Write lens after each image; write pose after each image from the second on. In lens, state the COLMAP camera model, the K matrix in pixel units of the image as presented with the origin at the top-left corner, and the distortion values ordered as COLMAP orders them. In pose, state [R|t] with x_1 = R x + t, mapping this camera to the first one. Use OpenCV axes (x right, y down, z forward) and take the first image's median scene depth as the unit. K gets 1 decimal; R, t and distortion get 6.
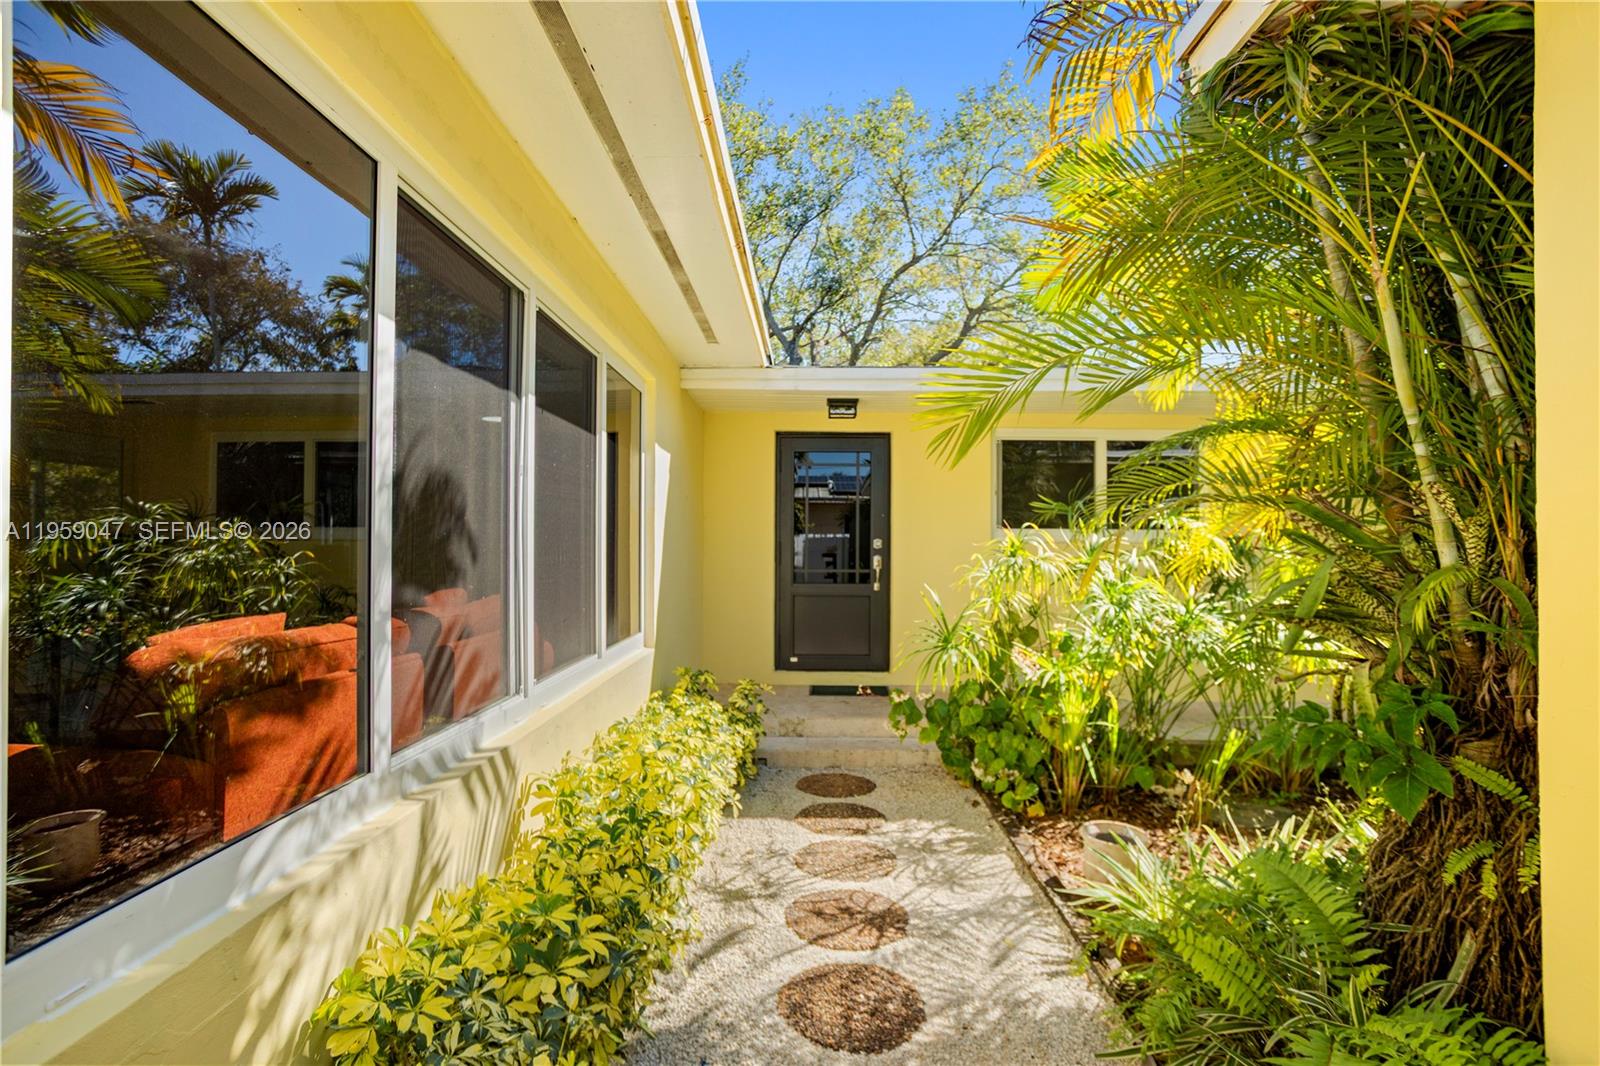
lens RADIAL K [[791.0, 0, 800.0], [0, 791.0, 533.0], [0, 0, 1]] dist [-0.048219, 0.029339]
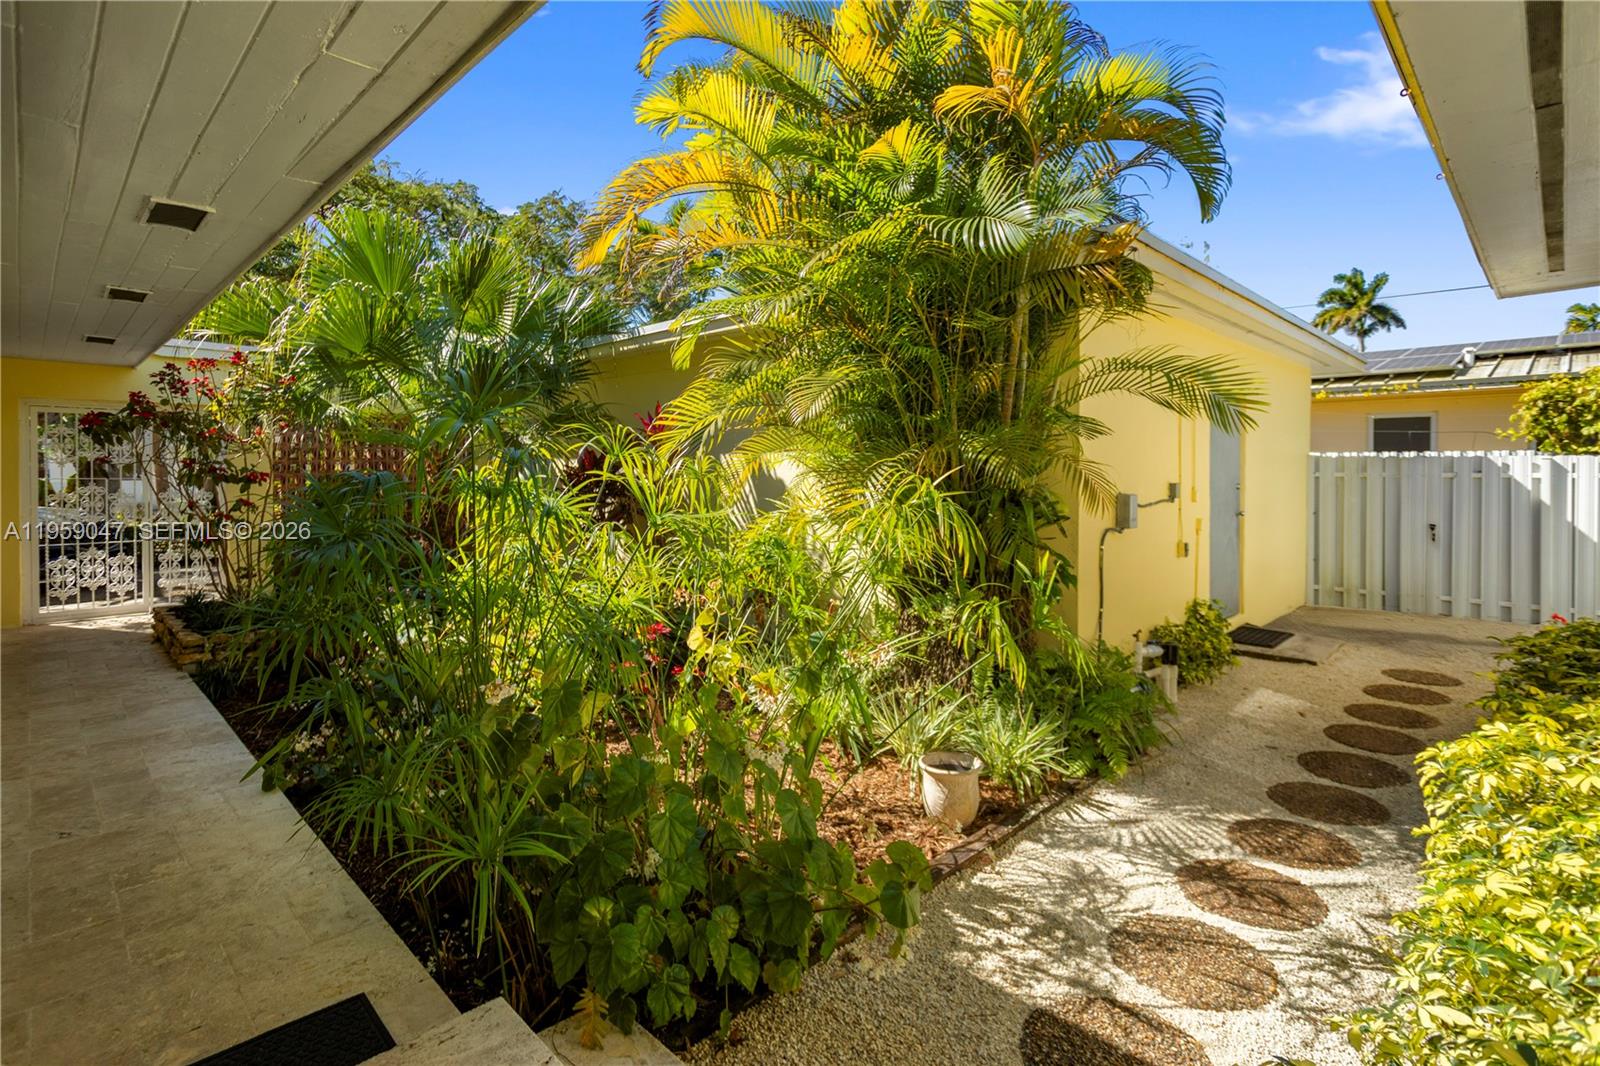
lens RADIAL K [[791.0, 0, 800.0], [0, 791.0, 533.0], [0, 0, 1]] dist [-0.048219, 0.029339]
pose [[-0.723945, -0.056477, 0.687542, -0.110619], [-0.008453, 0.997295, 0.073021, 0.002967], [-0.689806, 0.047051, -0.722464, 1.350914]]
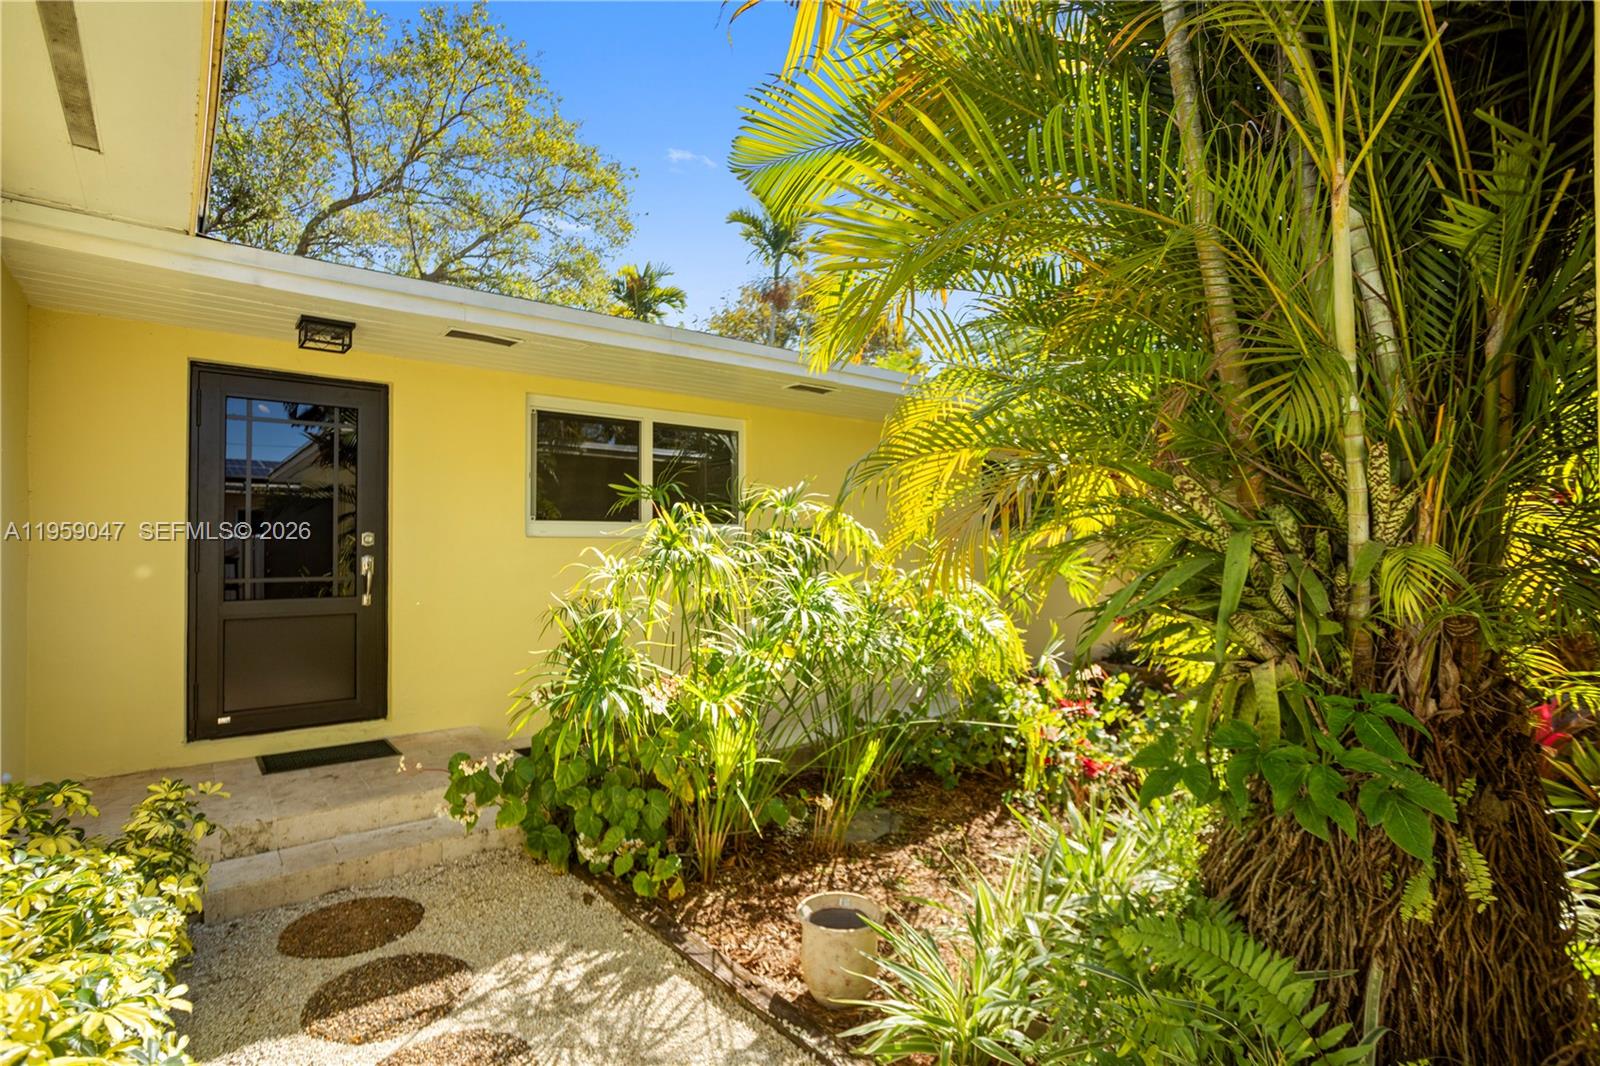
lens RADIAL K [[791.0, 0, 800.0], [0, 791.0, 533.0], [0, 0, 1]] dist [-0.048219, 0.029339]
pose [[0.763996, 0.003207, 0.645212, -0.084319], [-0.001036, 0.999992, -0.003743, 0.015235], [-0.645220, 0.002191, 0.763994, 0.321444]]
